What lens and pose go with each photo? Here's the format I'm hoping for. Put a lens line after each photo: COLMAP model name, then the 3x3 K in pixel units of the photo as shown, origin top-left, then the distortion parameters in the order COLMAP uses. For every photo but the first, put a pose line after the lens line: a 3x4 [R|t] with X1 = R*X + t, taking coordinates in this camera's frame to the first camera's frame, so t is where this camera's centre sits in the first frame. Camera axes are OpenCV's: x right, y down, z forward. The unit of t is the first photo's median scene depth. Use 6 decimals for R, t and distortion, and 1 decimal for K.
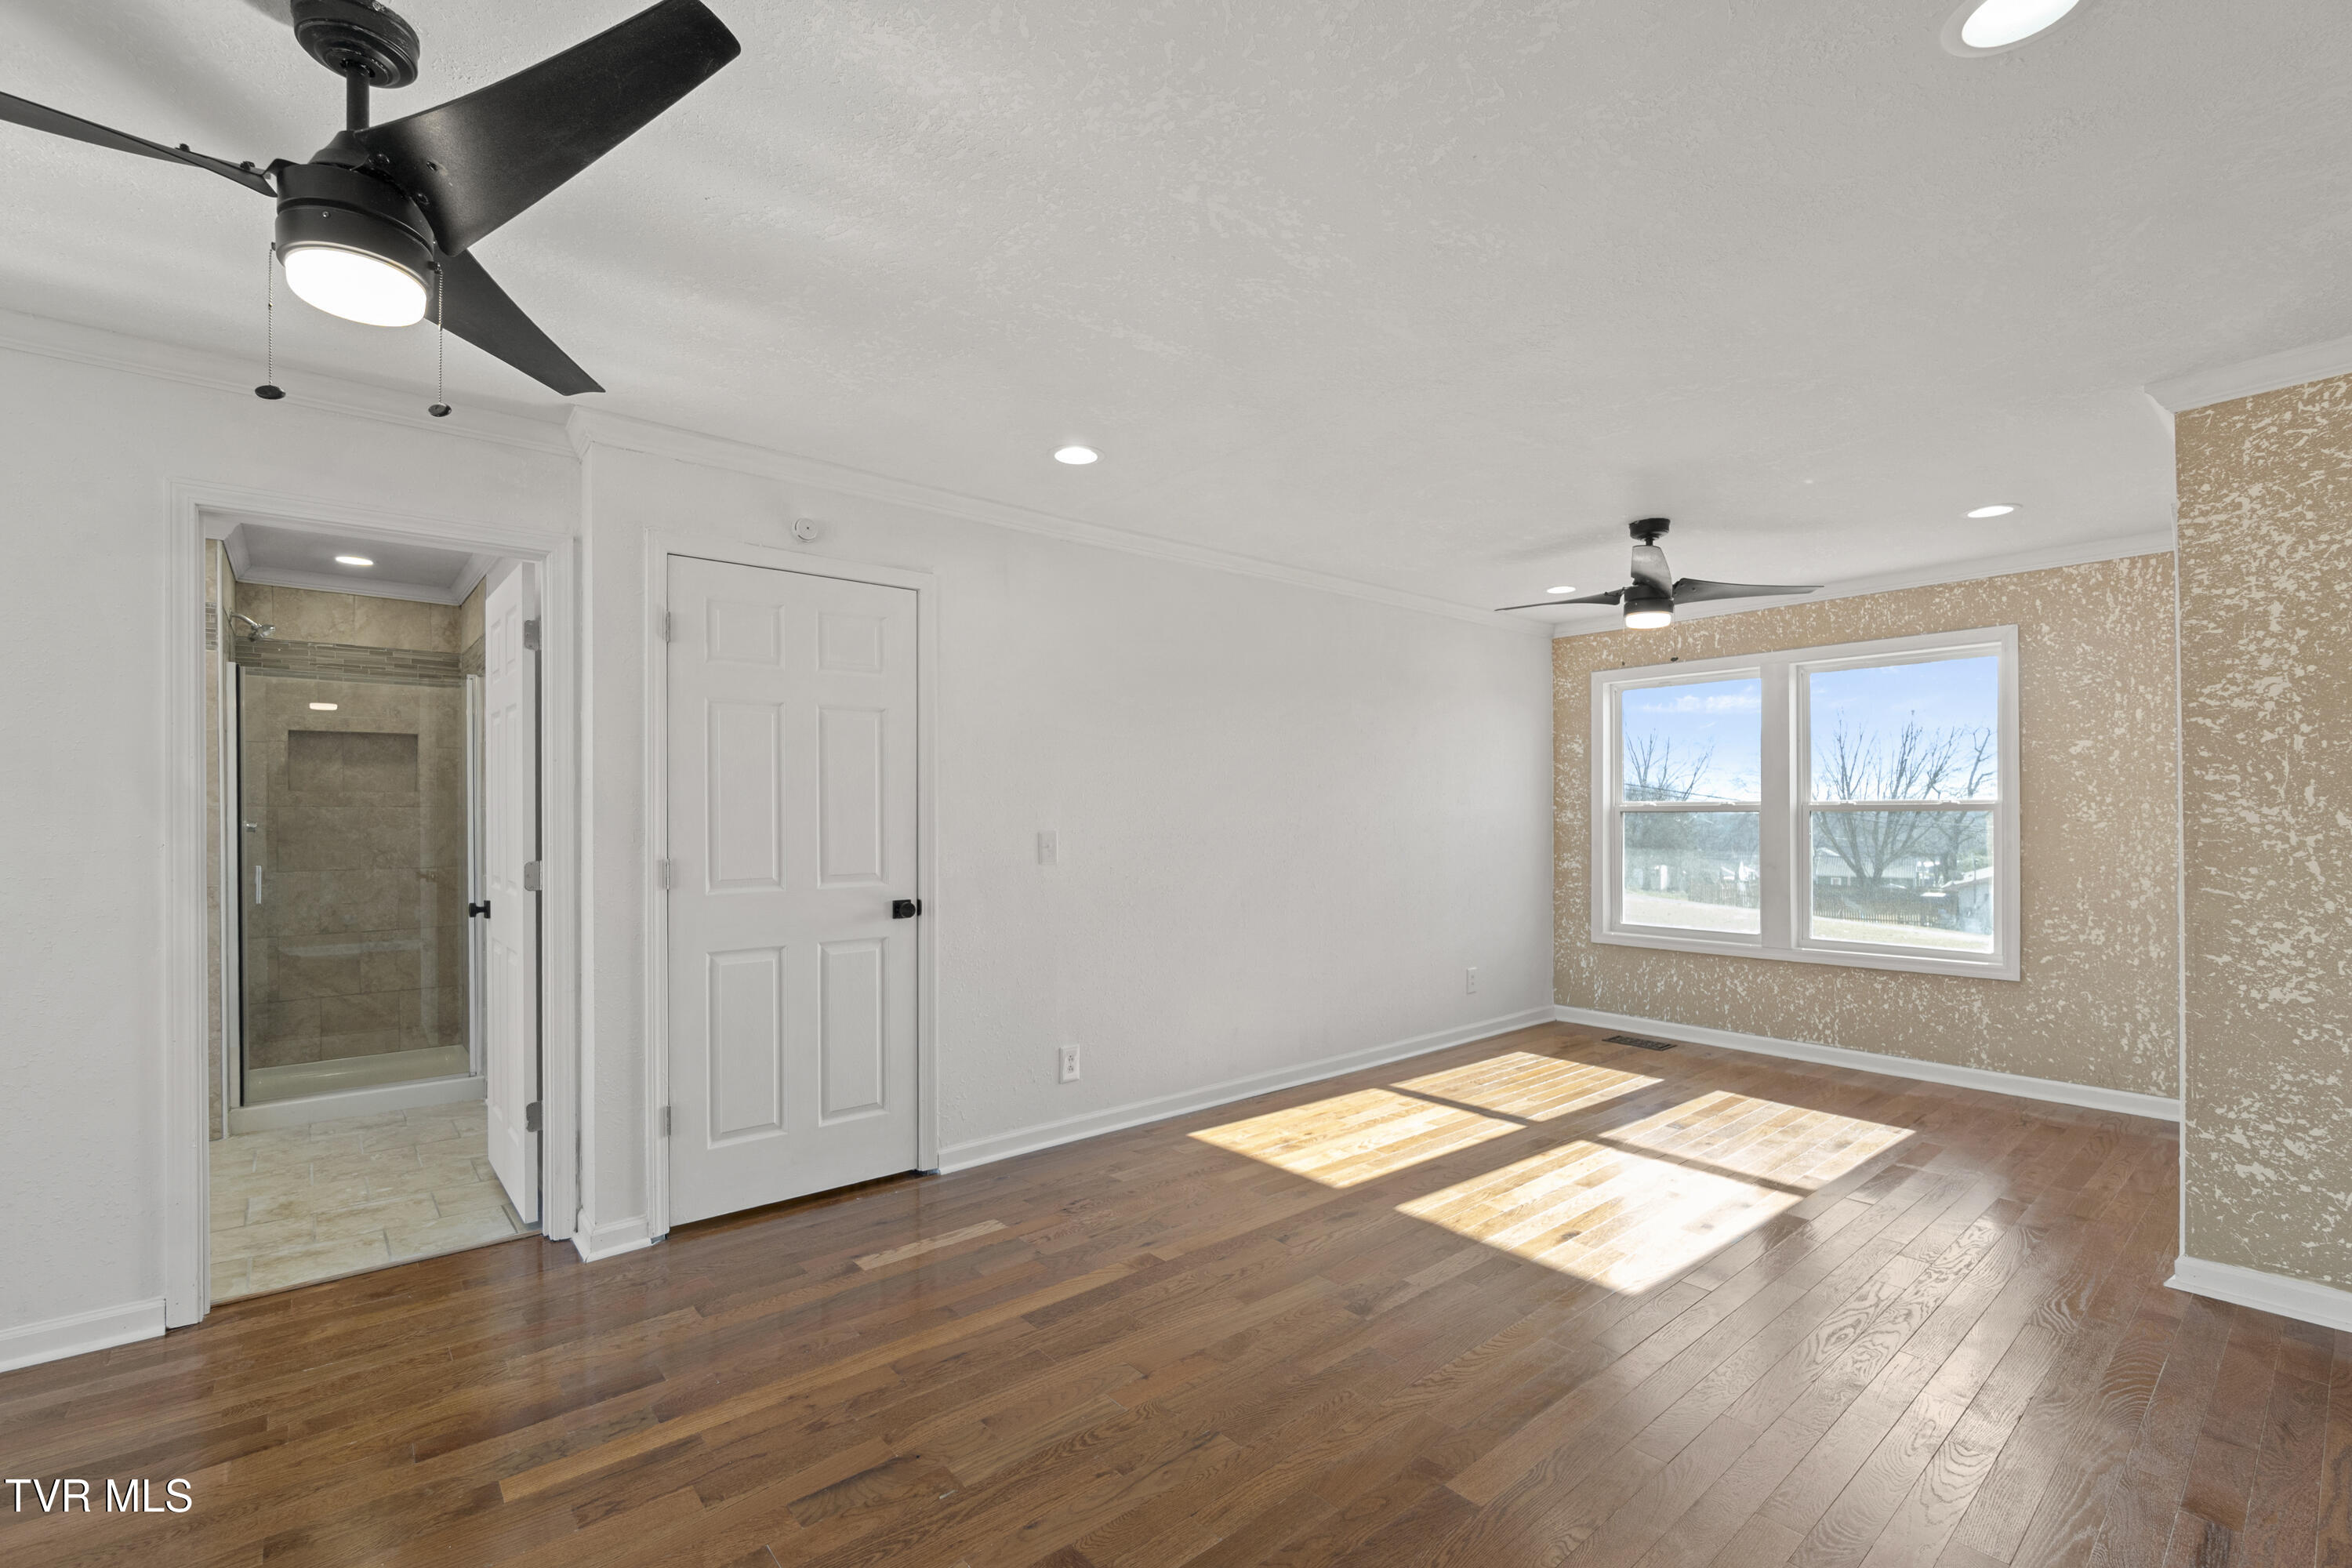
lens RADIAL K [[1025.2, 0, 1163.6], [0, 1025.2, 817.3], [0, 0, 1]] dist [-0.005815, 0.001361]
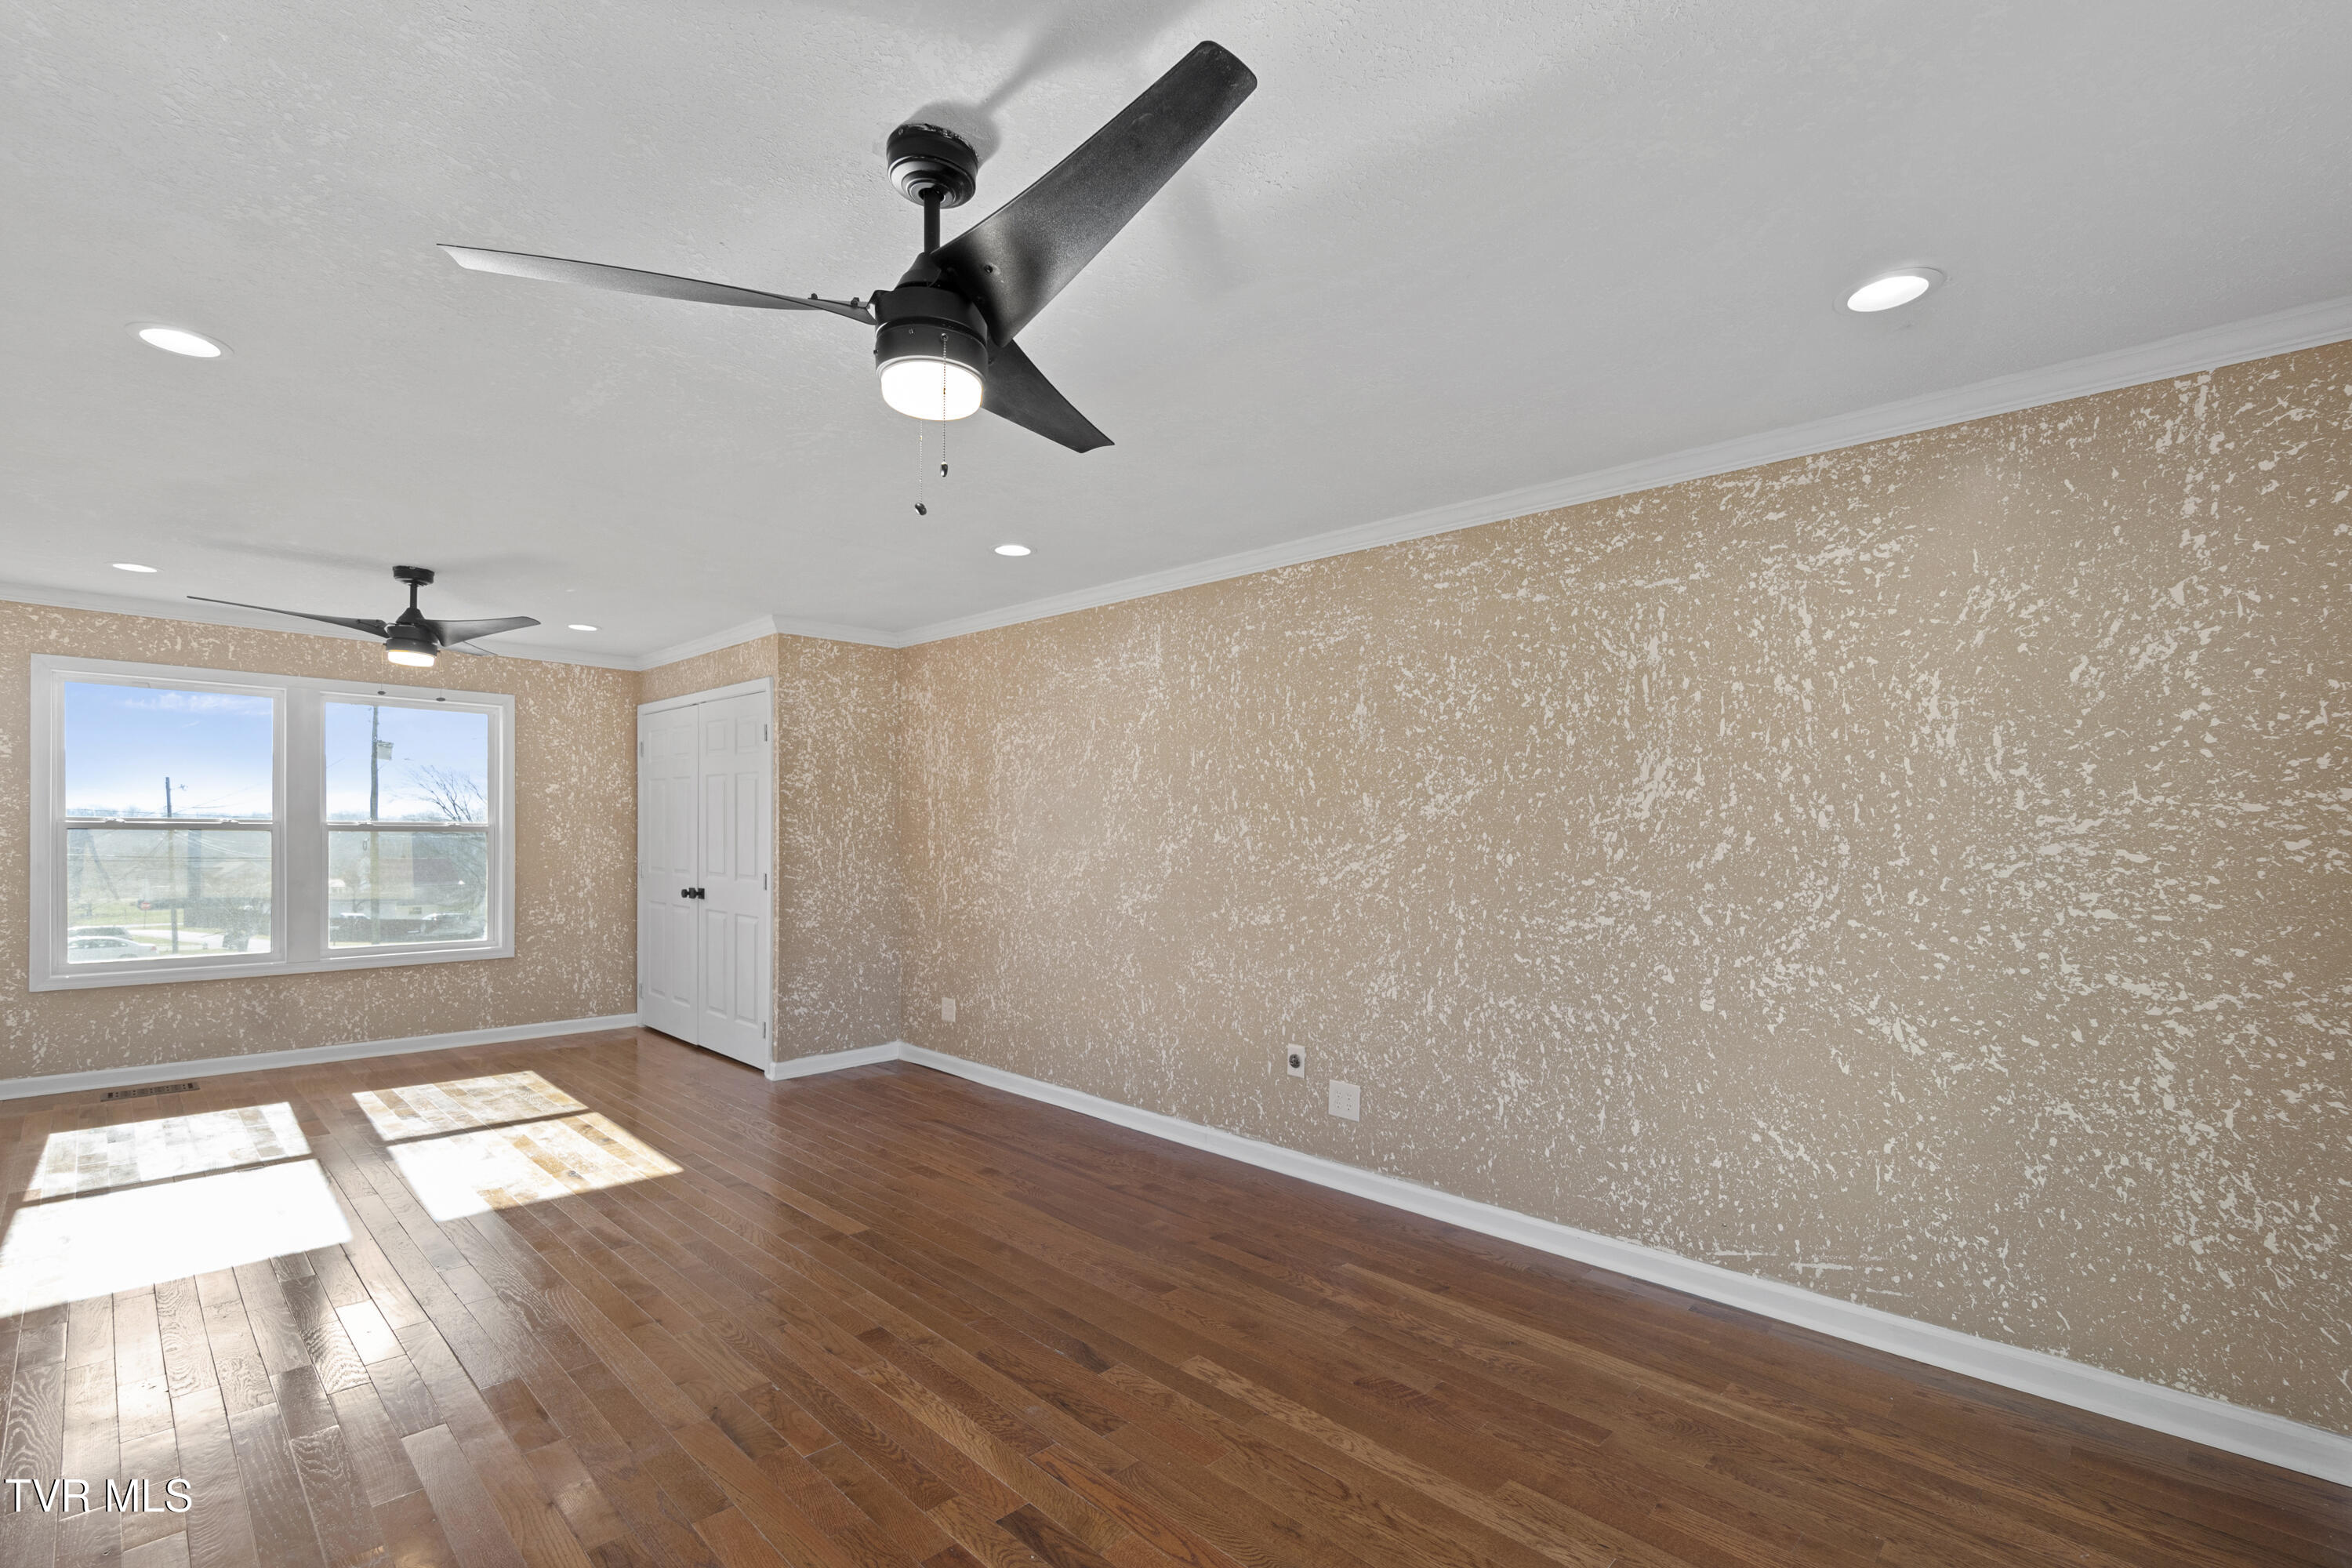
lens RADIAL K [[1025.2, 0, 1175.7], [0, 1025.2, 844.7], [0, 0, 1]] dist [-0.005815, 0.001361]
pose [[-0.107461, -0.008361, 0.994174, -0.646374], [-0.007714, 0.999942, 0.007575, -0.007484], [-0.994179, -0.006855, -0.107519, 0.280658]]
